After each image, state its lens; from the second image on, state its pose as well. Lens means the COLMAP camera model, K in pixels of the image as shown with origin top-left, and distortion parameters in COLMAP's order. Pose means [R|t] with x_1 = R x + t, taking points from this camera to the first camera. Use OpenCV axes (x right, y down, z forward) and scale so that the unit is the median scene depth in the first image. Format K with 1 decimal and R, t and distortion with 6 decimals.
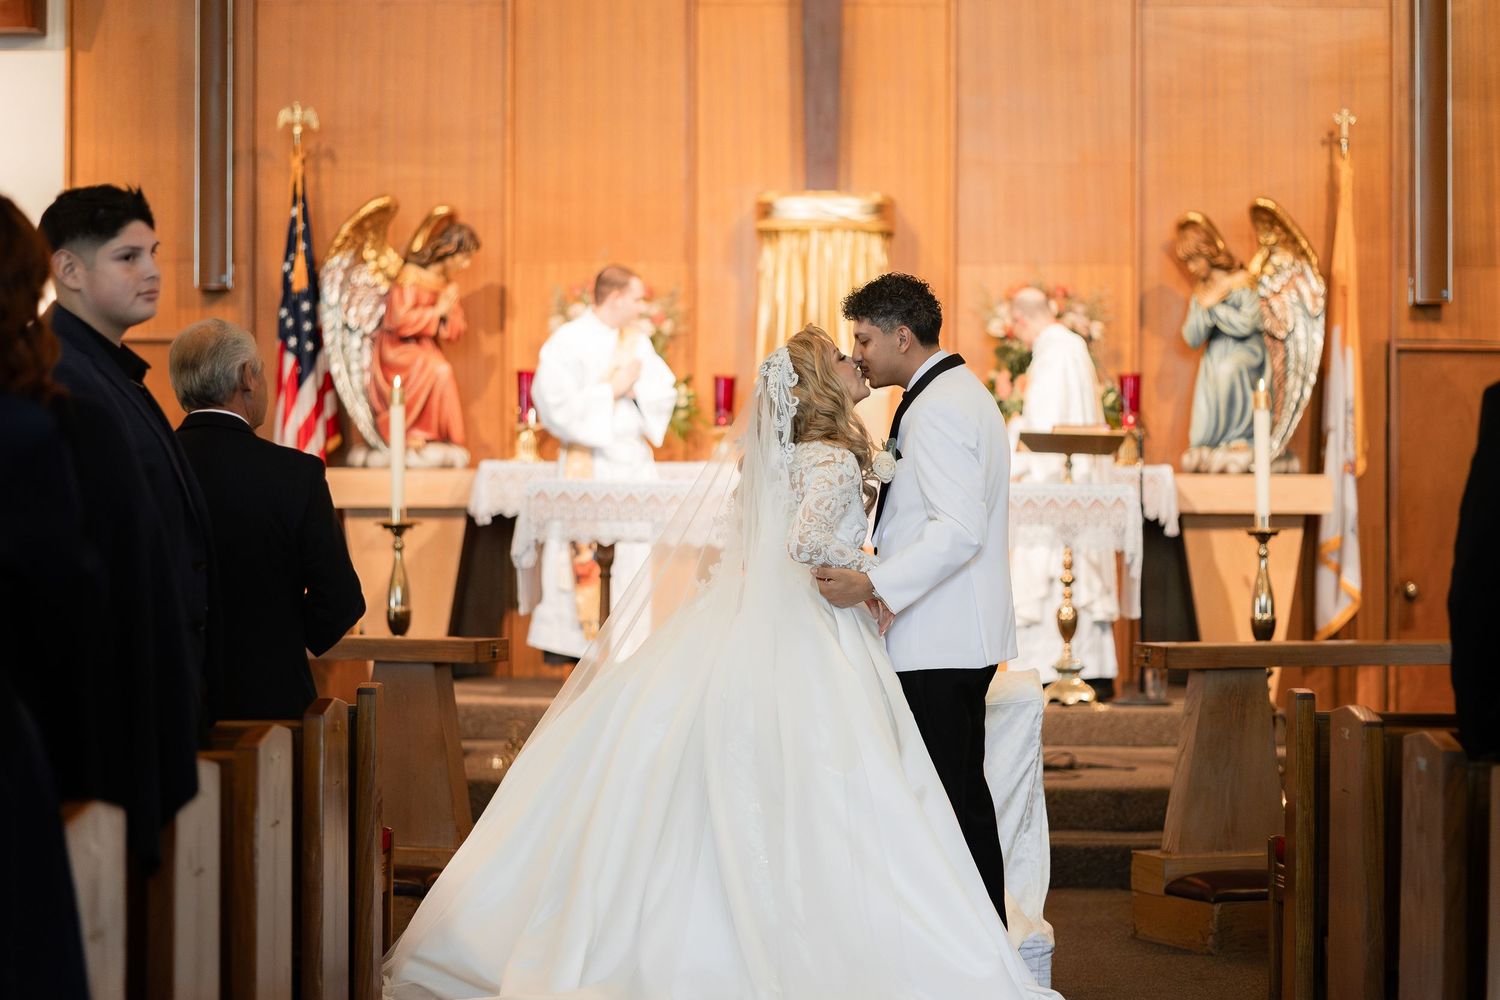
lens RADIAL K [[4663.6, 0, 782.8], [0, 4663.6, 494.5], [0, 0, 1]] dist [0.208344, 0.000000]
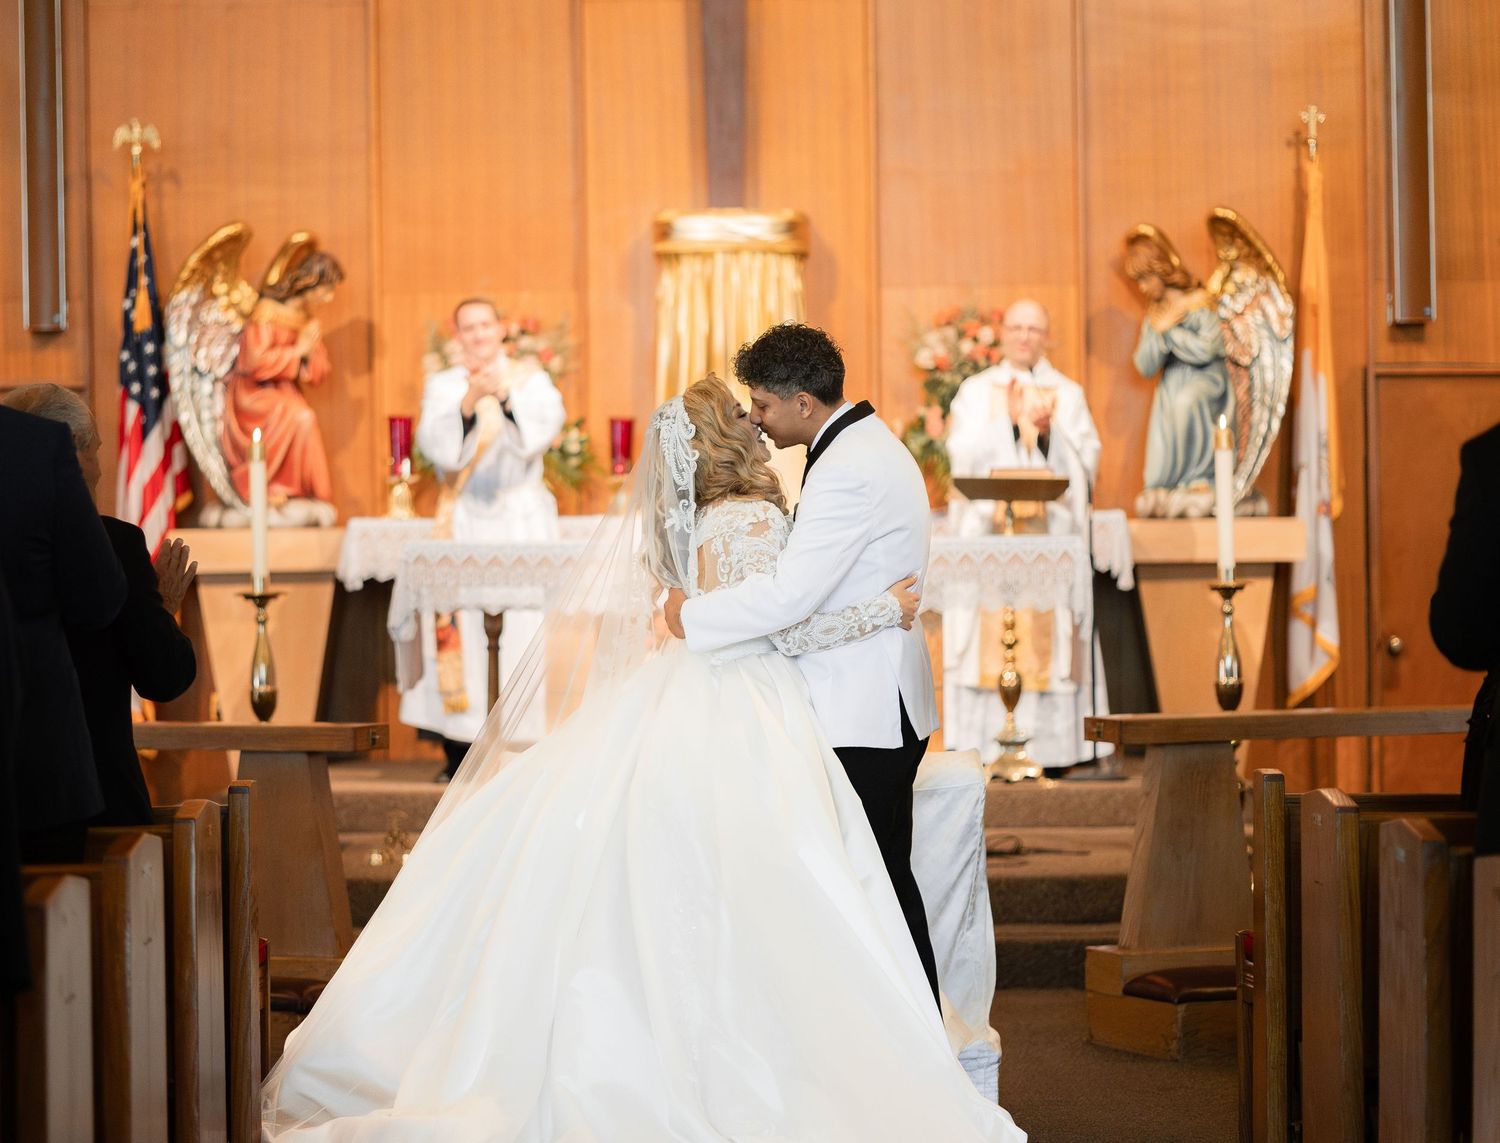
lens RADIAL K [[5290.7, 0, 699.8], [0, 5290.7, 605.0], [0, 0, 1]] dist [0.205078, 0.000000]
pose [[0.999835, -0.018023, 0.002405, -0.000577], [0.017992, 0.999762, 0.012373, -0.001971], [-0.002627, -0.012328, 0.999921, -0.011297]]
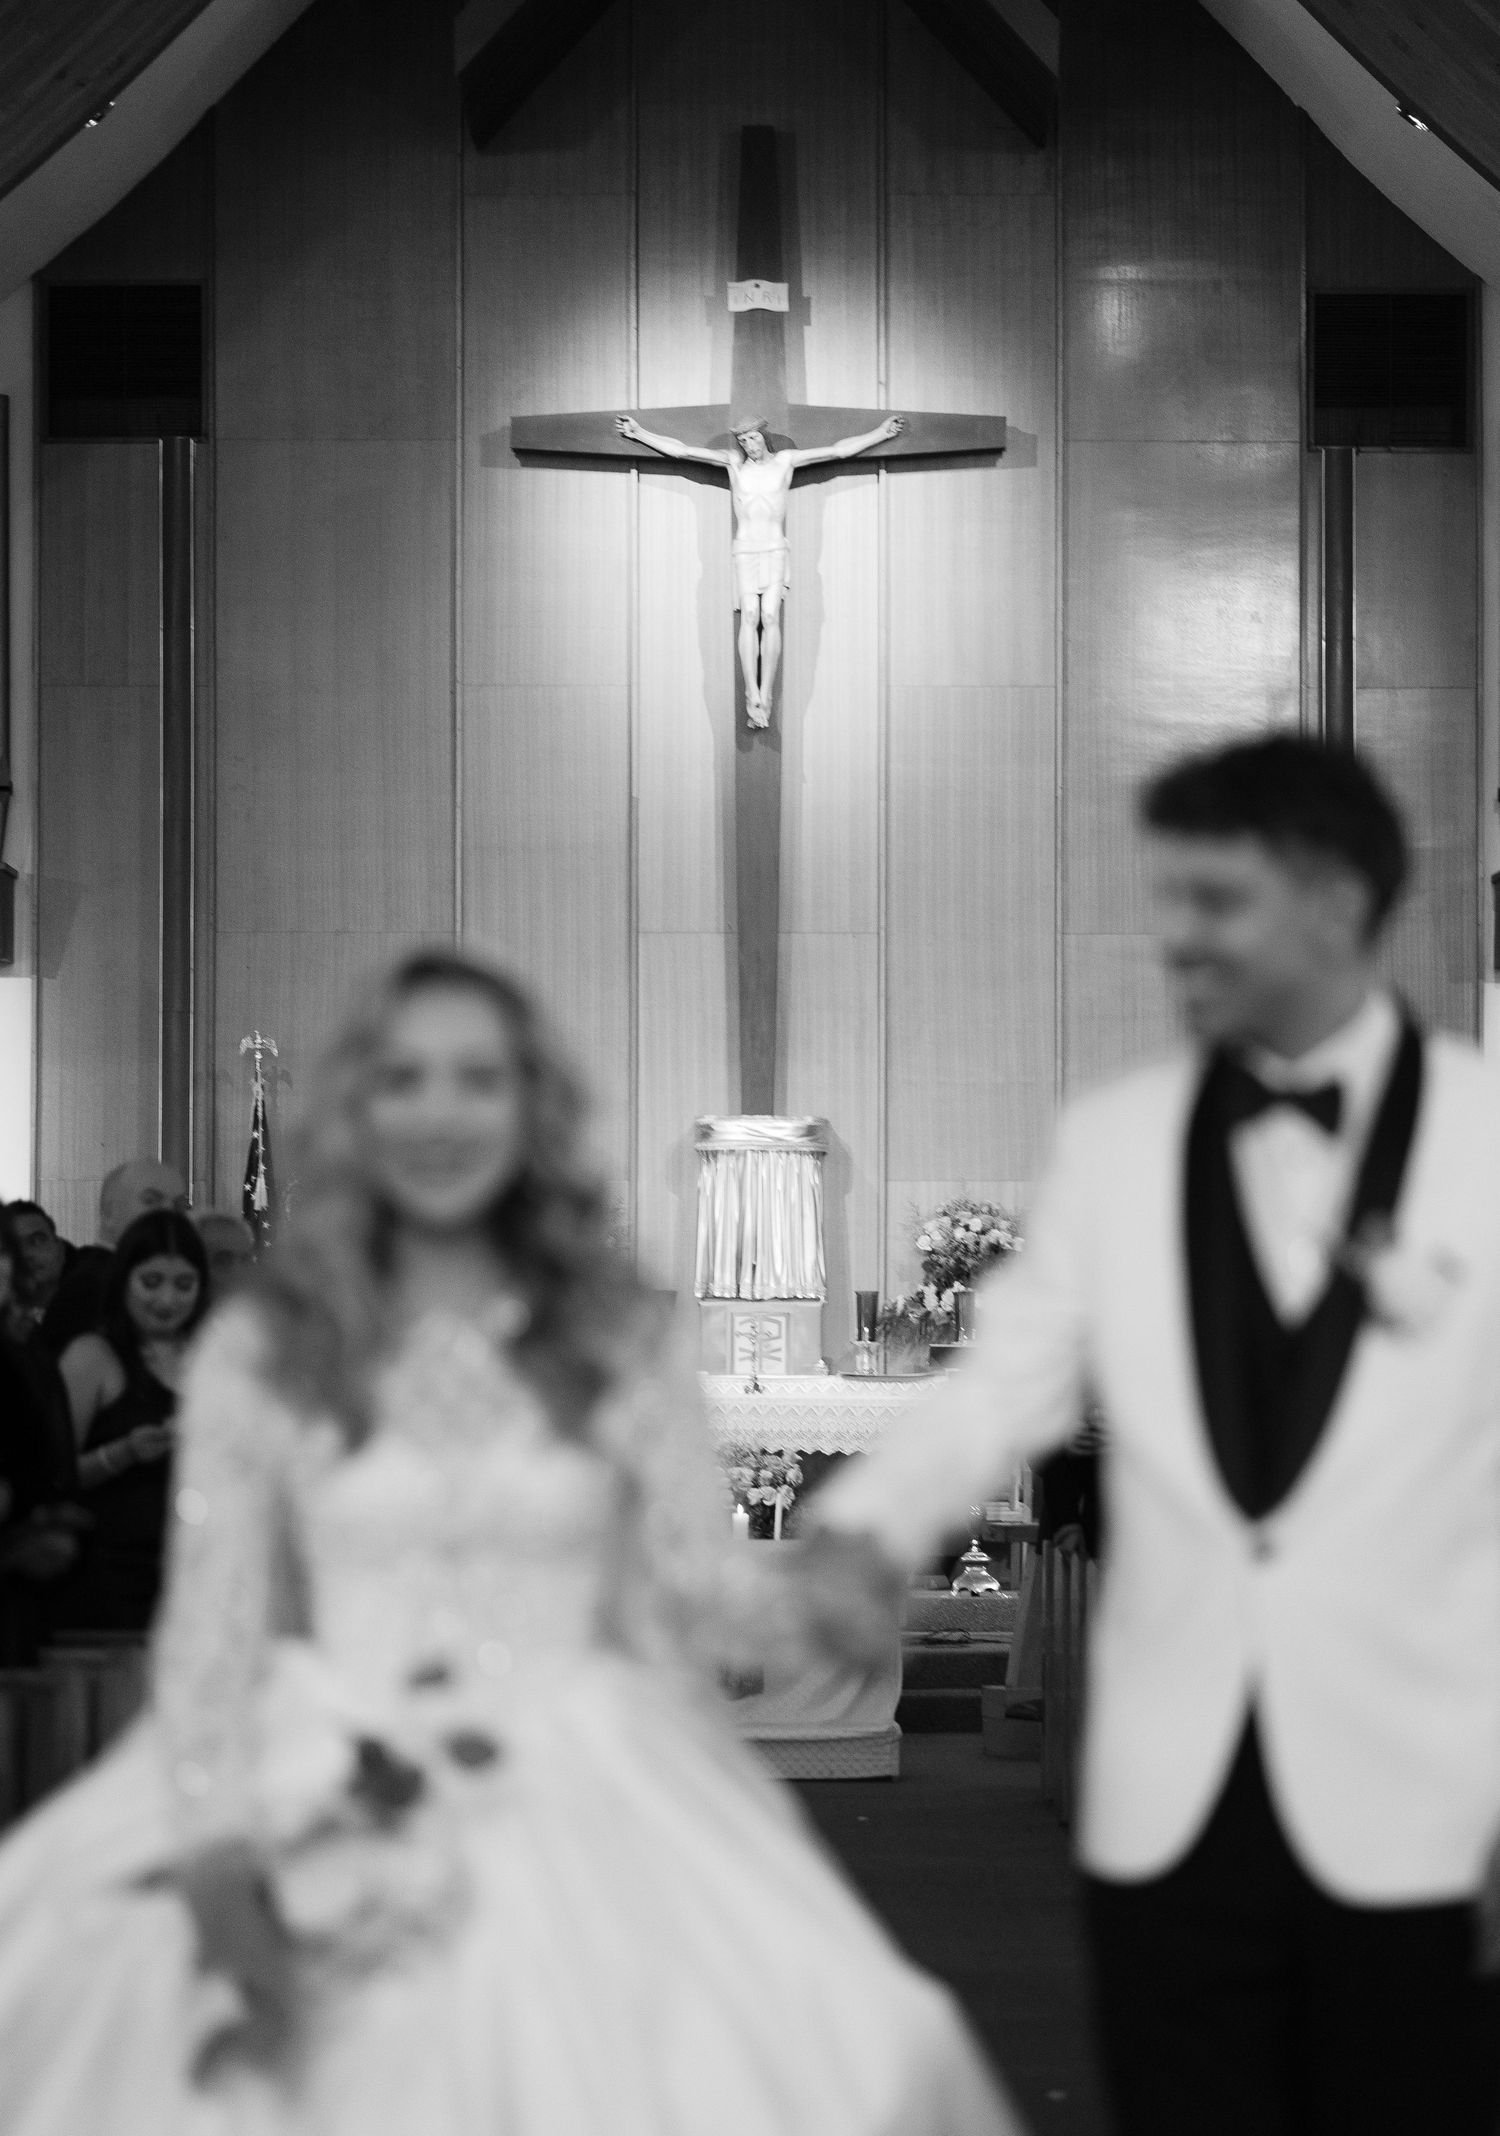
lens RADIAL K [[6501.5, 0, 755.7], [0, 6501.5, 1073.8], [0, 0, 1]] dist [0.134411, 0.000000]
pose [[0.999981, -0.002868, 0.005404, 0.000015], [0.003108, 0.998985, -0.044933, -0.008247], [-0.005270, 0.044949, 0.998975, -0.461895]]
